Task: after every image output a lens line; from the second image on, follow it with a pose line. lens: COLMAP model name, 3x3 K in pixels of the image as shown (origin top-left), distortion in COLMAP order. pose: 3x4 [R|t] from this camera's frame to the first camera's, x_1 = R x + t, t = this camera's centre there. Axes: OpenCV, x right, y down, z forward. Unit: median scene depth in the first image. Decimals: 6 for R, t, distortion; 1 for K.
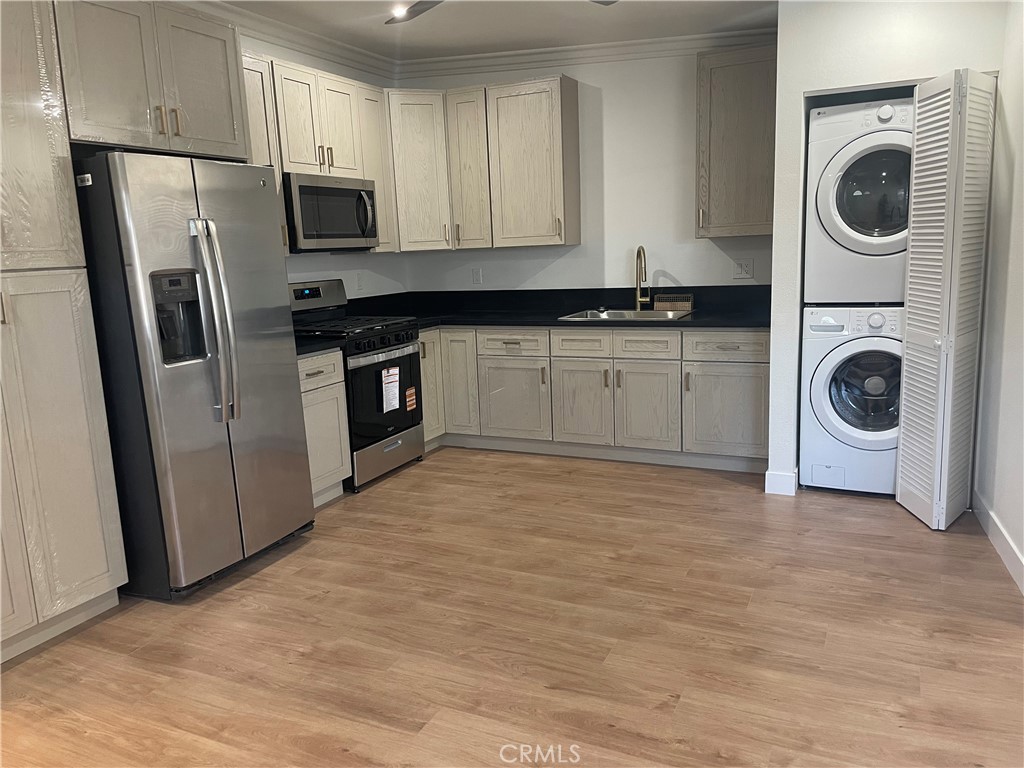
lens RADIAL K [[773.4, 0, 502.7], [0, 773.4, 382.6], [0, 0, 1]] dist [0.105397, -0.131565]
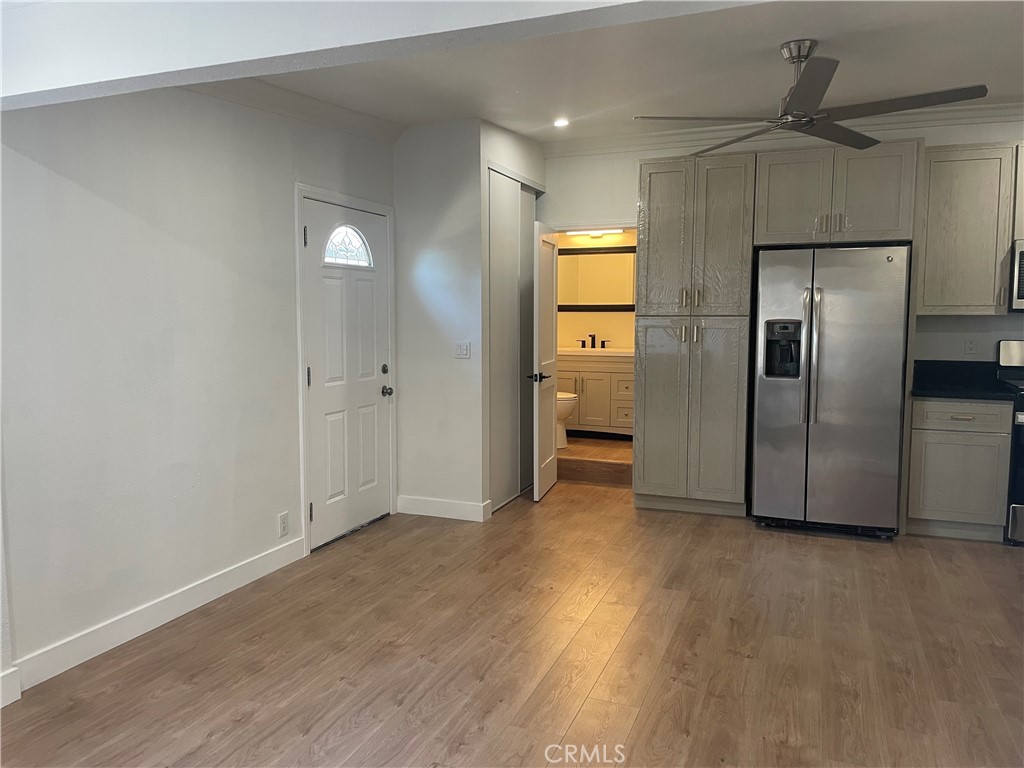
lens RADIAL K [[773.4, 0, 502.7], [0, 773.4, 382.6], [0, 0, 1]] dist [0.105397, -0.131565]
pose [[0.073185, 0.132394, -0.988492, 0.845667], [-0.179207, 0.976763, 0.117556, -0.077288], [0.981085, 0.168542, 0.095210, 0.230568]]
